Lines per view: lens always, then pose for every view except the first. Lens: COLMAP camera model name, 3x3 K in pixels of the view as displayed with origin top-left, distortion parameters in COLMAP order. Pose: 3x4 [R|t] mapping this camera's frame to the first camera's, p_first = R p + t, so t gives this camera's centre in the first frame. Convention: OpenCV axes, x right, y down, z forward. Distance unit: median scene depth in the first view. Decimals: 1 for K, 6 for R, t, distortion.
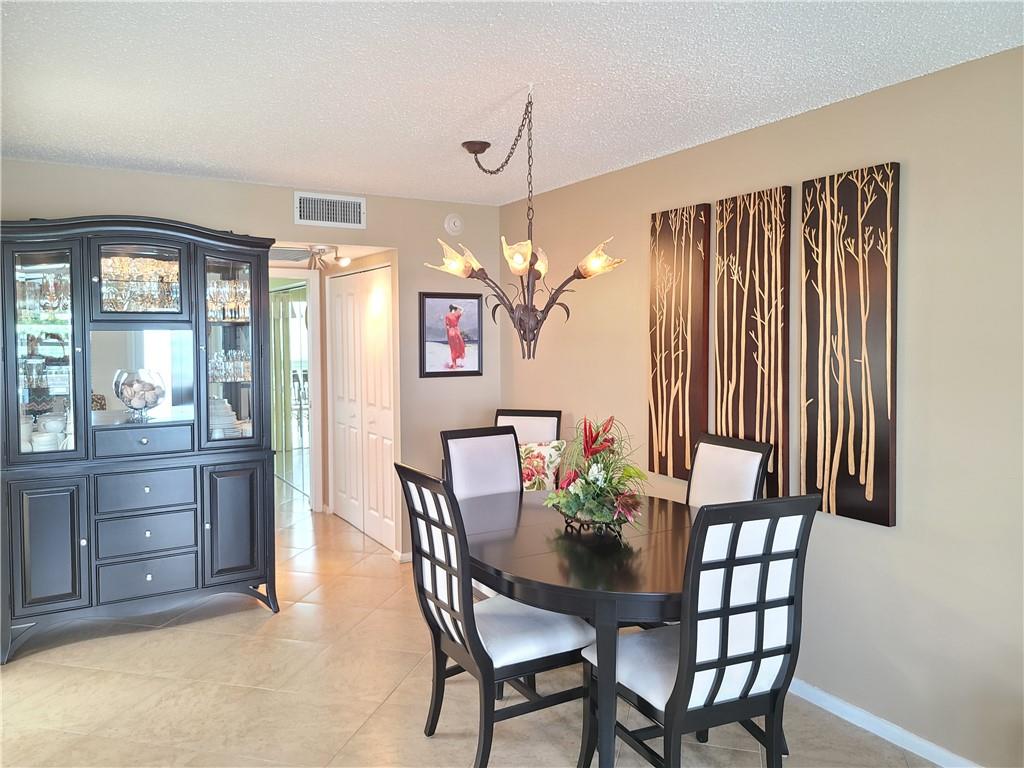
lens RADIAL K [[766.5, 0, 514.3], [0, 766.5, 373.1], [0, 0, 1]] dist [0.061135, -0.045407]
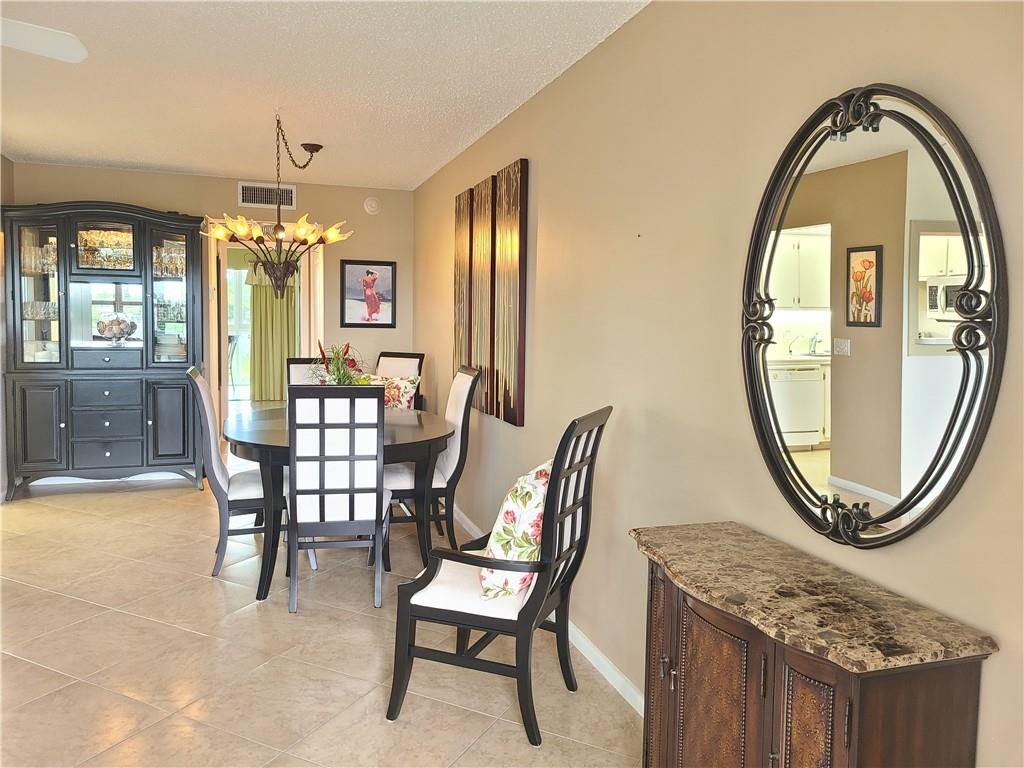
lens RADIAL K [[766.5, 0, 505.1], [0, 766.5, 367.9], [0, 0, 1]] dist [0.061135, -0.045407]
pose [[0.975389, 0.036671, -0.217420, 0.455223], [-0.032814, 0.999234, 0.021327, 0.039993], [0.218036, -0.013668, 0.975845, -0.196778]]
